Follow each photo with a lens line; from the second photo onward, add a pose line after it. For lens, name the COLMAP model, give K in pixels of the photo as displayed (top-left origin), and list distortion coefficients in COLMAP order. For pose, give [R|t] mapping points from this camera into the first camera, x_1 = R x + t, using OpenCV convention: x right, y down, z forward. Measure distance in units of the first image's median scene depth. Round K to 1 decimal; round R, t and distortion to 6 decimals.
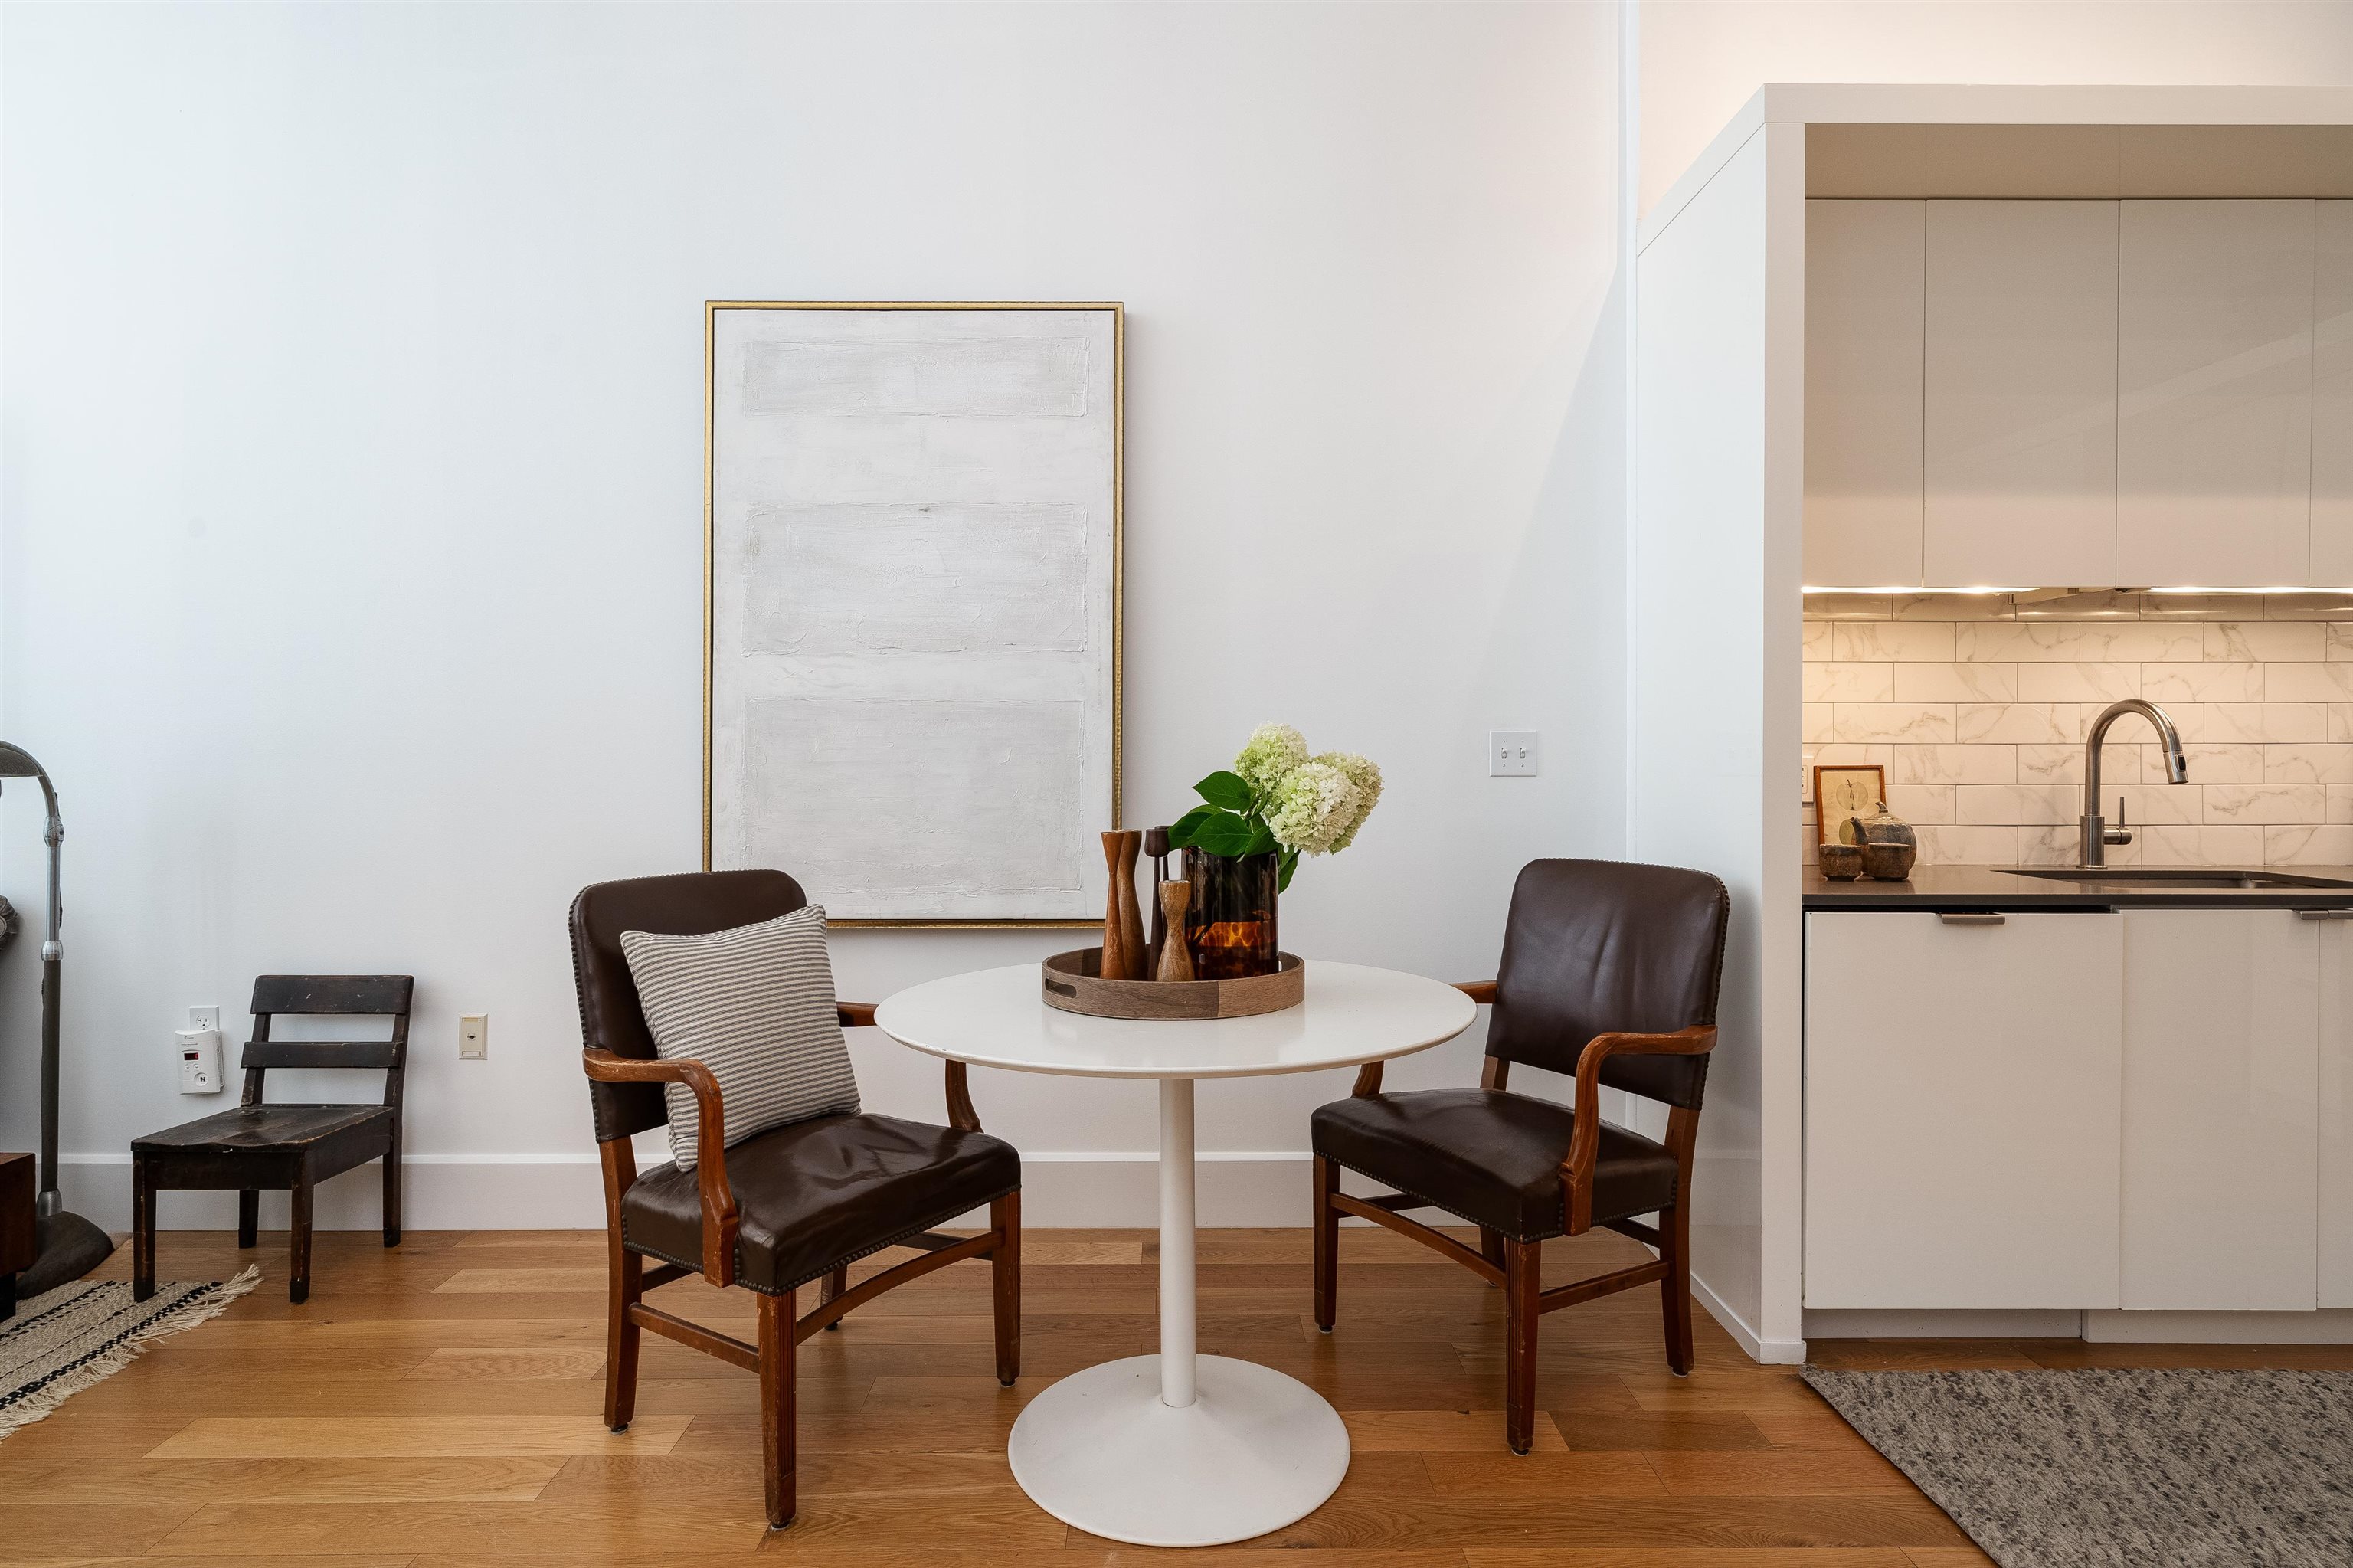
lens RADIAL K [[1233.1, 0, 1164.7], [0, 1233.1, 768.5], [0, 0, 1]] dist [-0.001634, -0.000595]
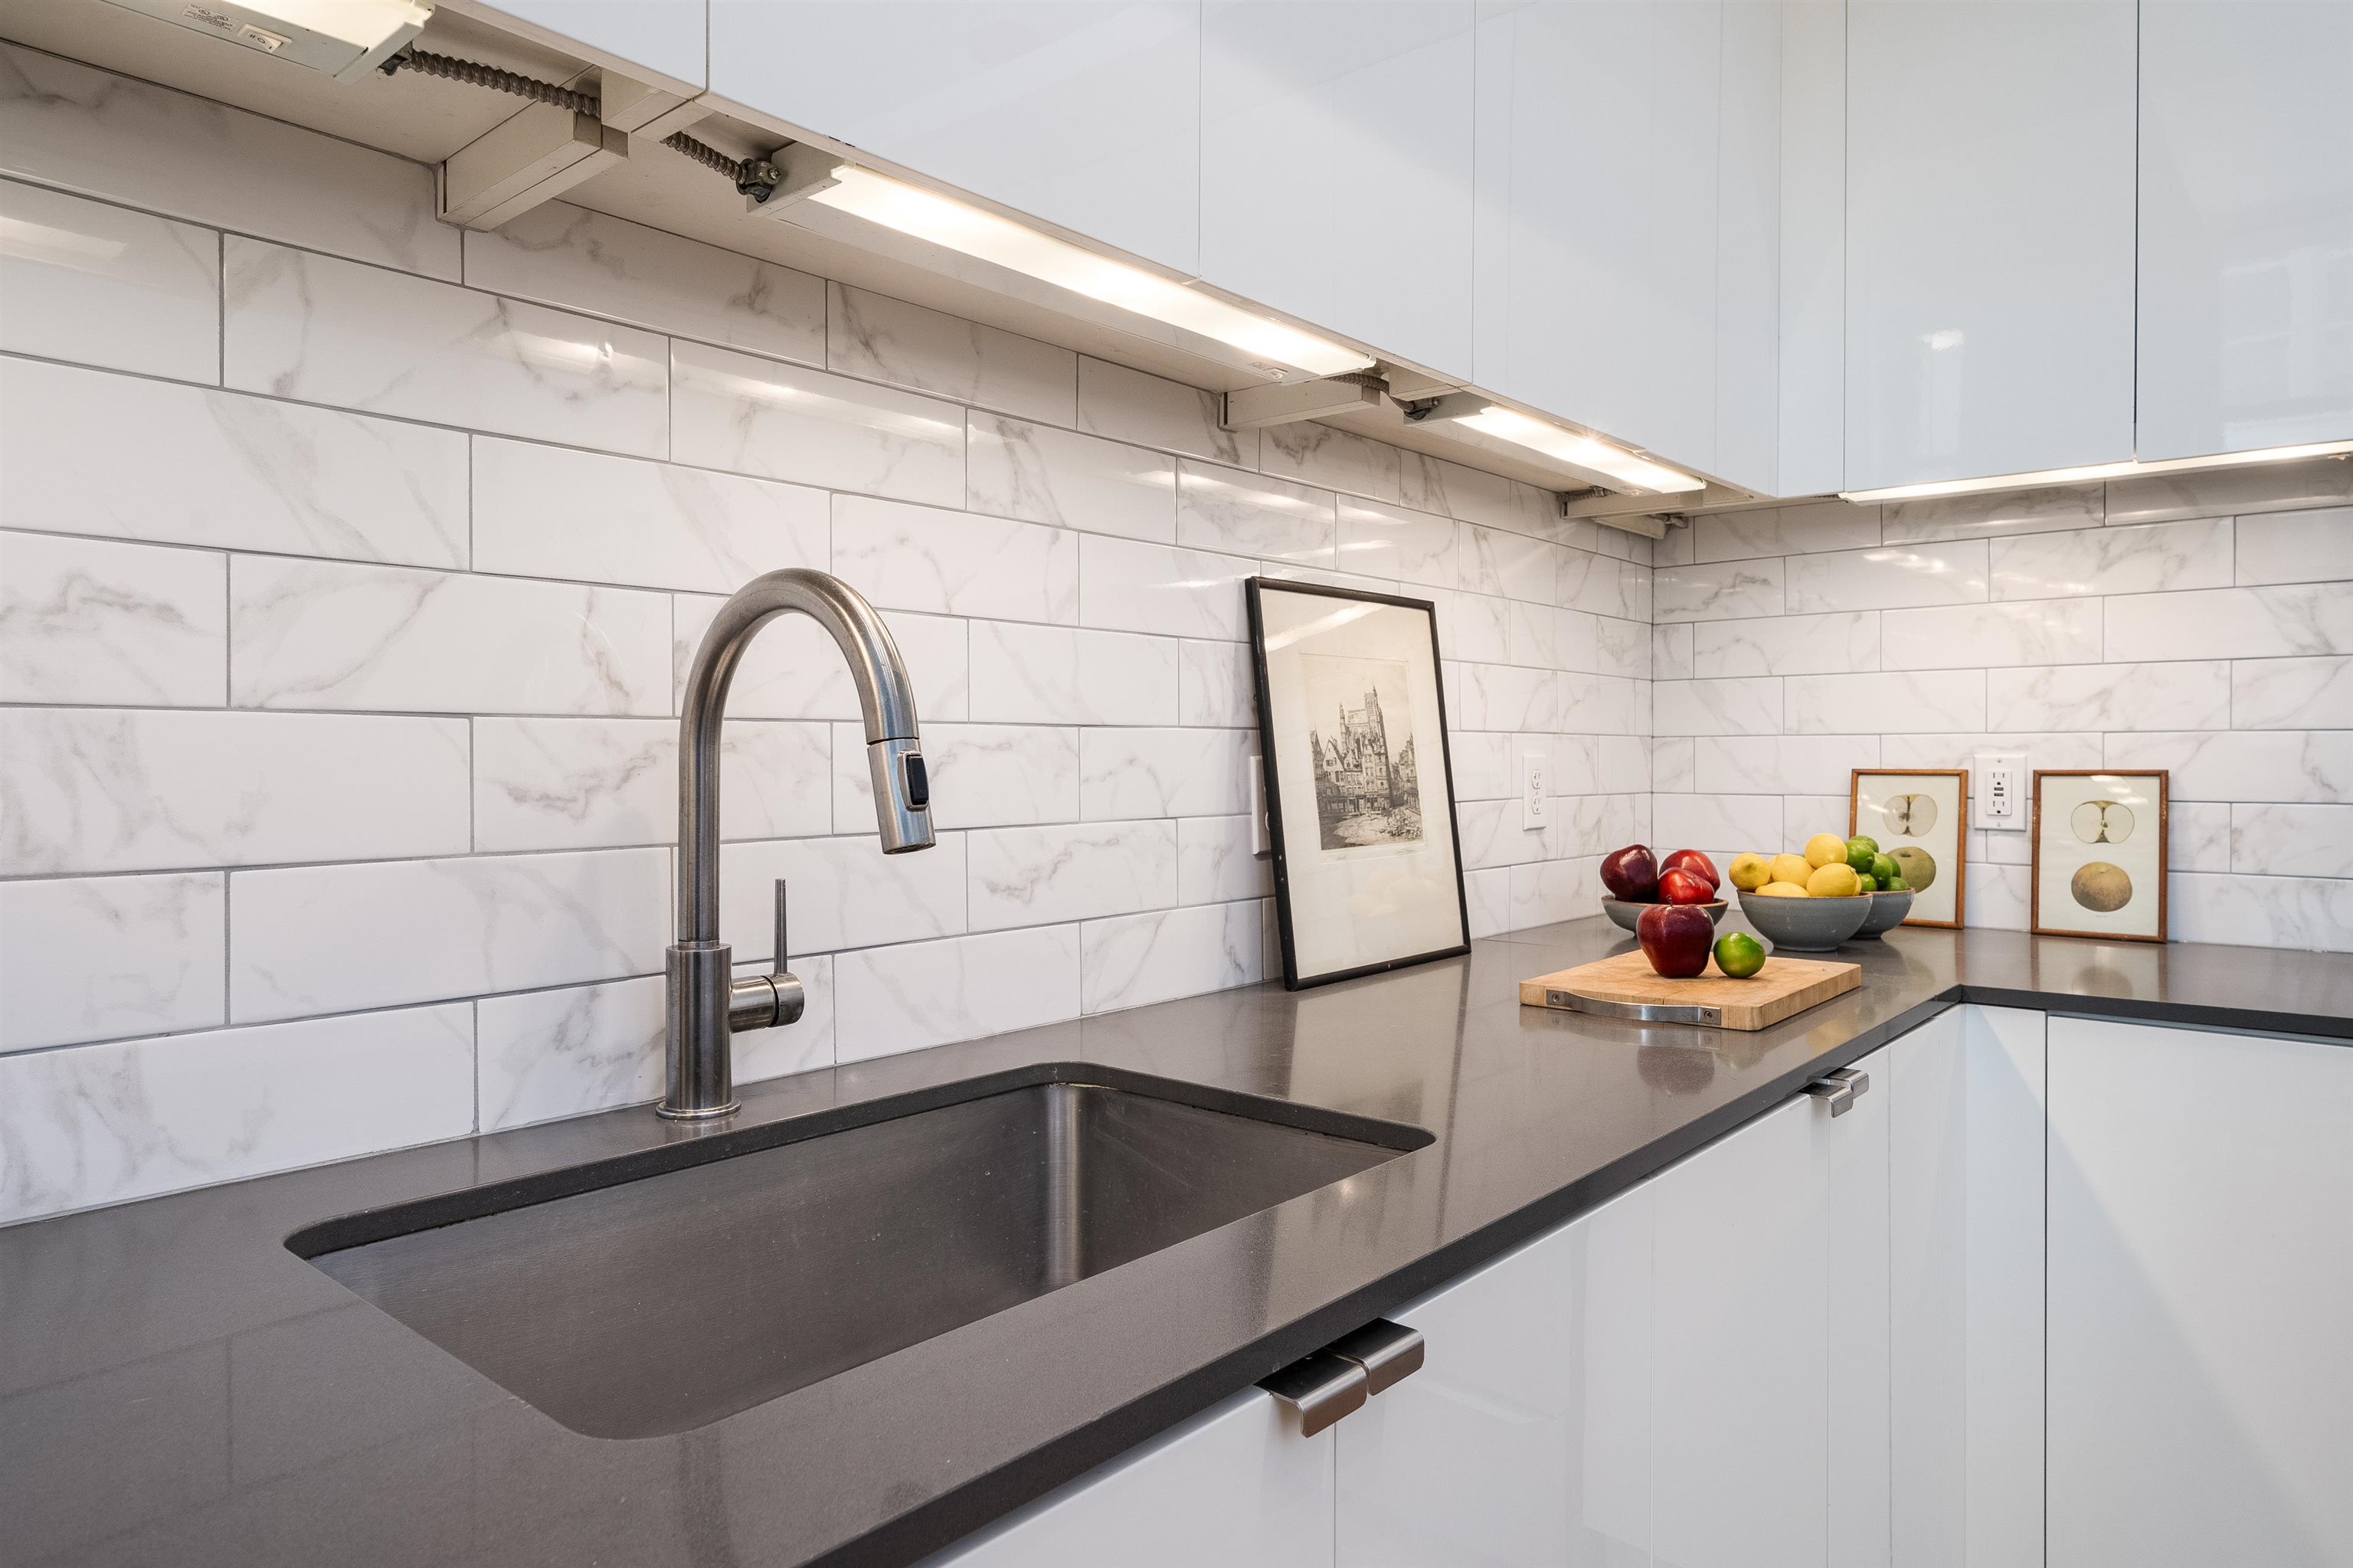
lens RADIAL K [[1470.1, 0, 1164.0], [0, 1470.1, 765.7], [0, 0, 1]] dist [0.003493, 0.001651]
pose [[0.663470, -0.005807, 0.748180, 0.558959], [0.006849, 0.999975, 0.001688, -0.007645], [-0.748172, 0.004004, 0.663493, 0.671373]]
